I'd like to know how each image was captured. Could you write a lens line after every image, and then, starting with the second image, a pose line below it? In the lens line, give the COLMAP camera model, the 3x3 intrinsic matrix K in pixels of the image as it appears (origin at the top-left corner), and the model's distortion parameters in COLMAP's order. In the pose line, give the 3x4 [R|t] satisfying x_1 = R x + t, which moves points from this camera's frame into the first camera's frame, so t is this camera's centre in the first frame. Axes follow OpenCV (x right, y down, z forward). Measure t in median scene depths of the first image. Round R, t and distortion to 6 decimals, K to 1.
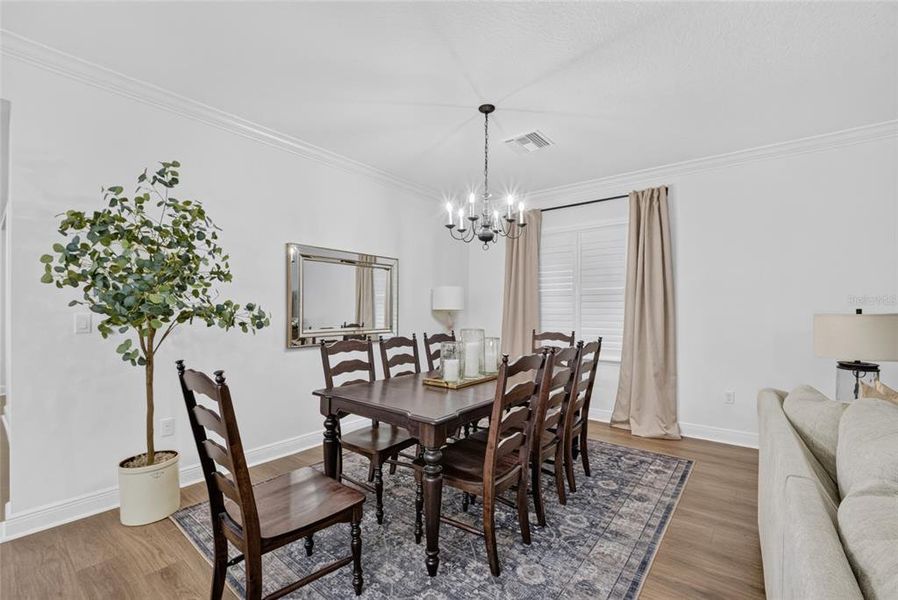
lens RADIAL K [[386.2, 0, 453.1], [0, 386.2, 303.6], [0, 0, 1]] dist [-0.003461, -0.000611]
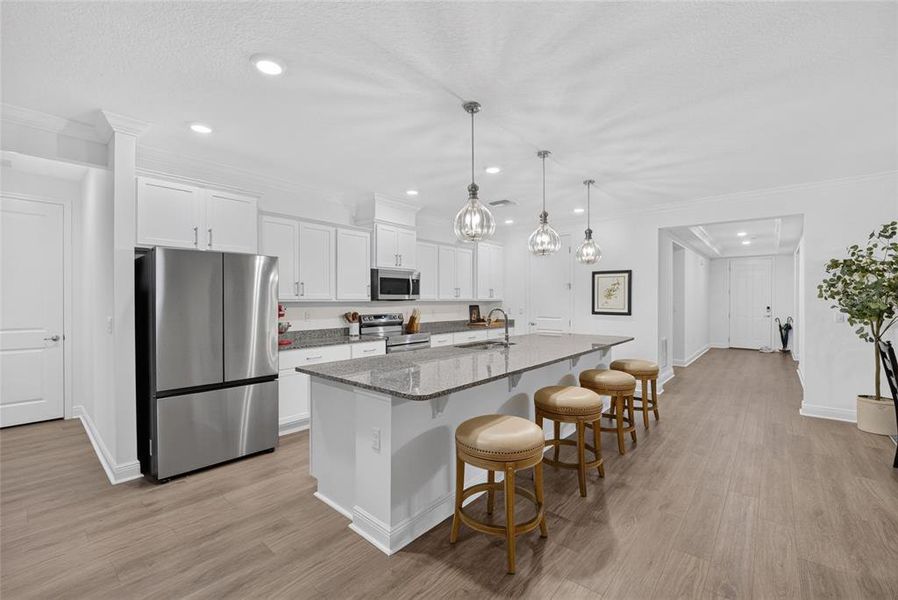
lens RADIAL K [[369.1, 0, 452.5], [0, 369.1, 299.3], [0, 0, 1]] dist [-0.000688, -0.004506]
pose [[-0.033302, 0.003043, -0.999441, 0.955438], [0.010364, 0.999943, 0.002700, -0.063332], [0.999392, -0.010268, -0.033331, -0.887070]]
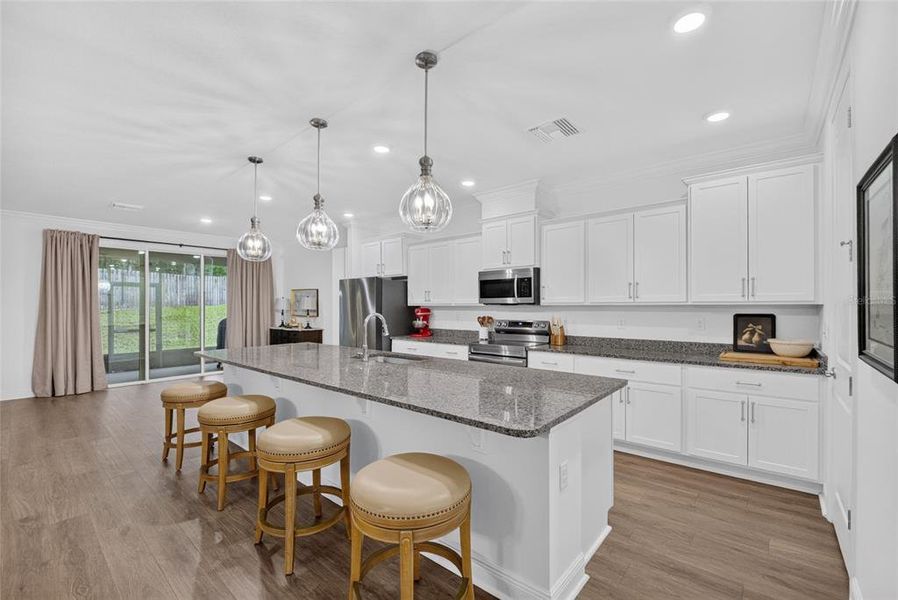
lens RADIAL K [[386.2, 0, 453.1], [0, 386.2, 303.6], [0, 0, 1]] dist [-0.003461, -0.000611]
pose [[-0.999306, 0.006443, 0.036675, -1.011319], [0.005807, 0.999831, -0.017422, -0.026321], [-0.036781, -0.017197, -0.999175, 0.658304]]
